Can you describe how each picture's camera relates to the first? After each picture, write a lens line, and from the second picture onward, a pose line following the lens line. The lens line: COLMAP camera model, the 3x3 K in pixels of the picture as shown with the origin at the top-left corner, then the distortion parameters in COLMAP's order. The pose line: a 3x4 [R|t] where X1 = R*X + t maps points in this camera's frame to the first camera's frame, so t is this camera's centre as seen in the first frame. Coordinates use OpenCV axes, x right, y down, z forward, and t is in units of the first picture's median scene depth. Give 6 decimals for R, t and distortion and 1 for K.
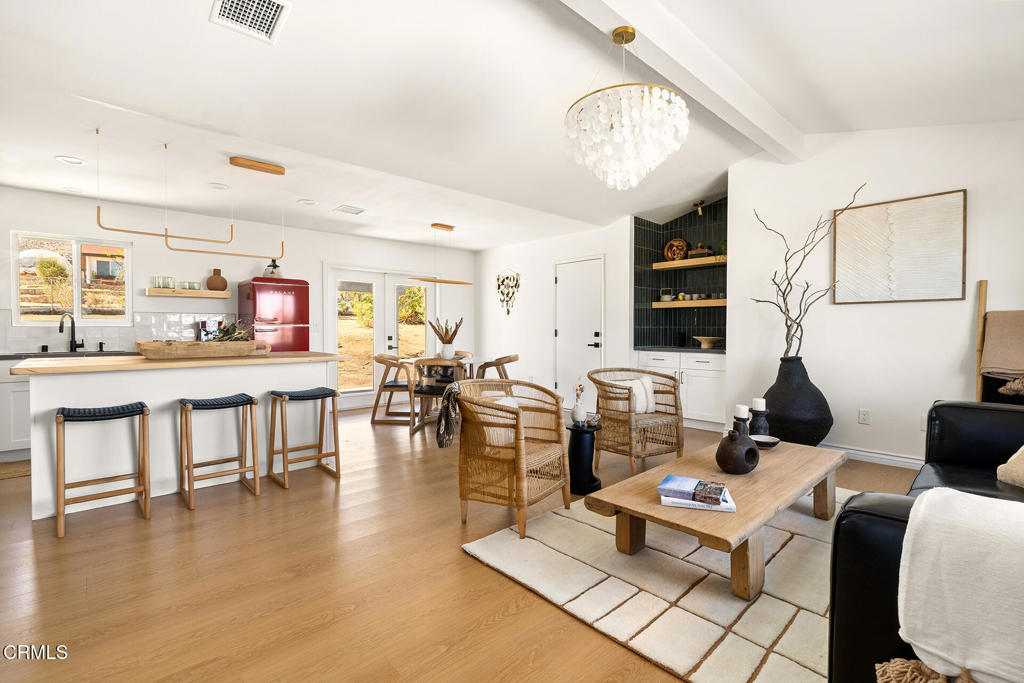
lens RADIAL K [[472.5, 0, 508.2], [0, 472.5, 344.4], [0, 0, 1]] dist [-0.002852, -0.000081]
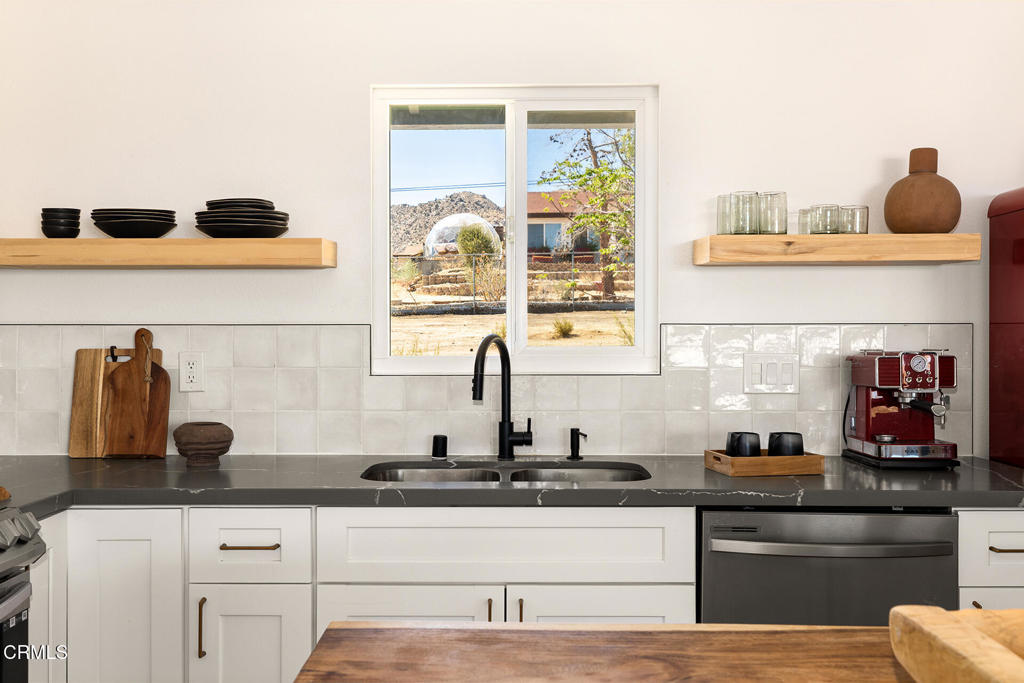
lens RADIAL K [[974.4, 0, 511.2], [0, 974.4, 340.7], [0, 0, 1]] dist [-0.003218, 0.000000]
pose [[0.743958, -0.000614, -0.668226, -0.430733], [-0.014106, 0.999762, -0.016623, -0.043822], [0.668077, 0.021793, 0.743773, 0.458838]]
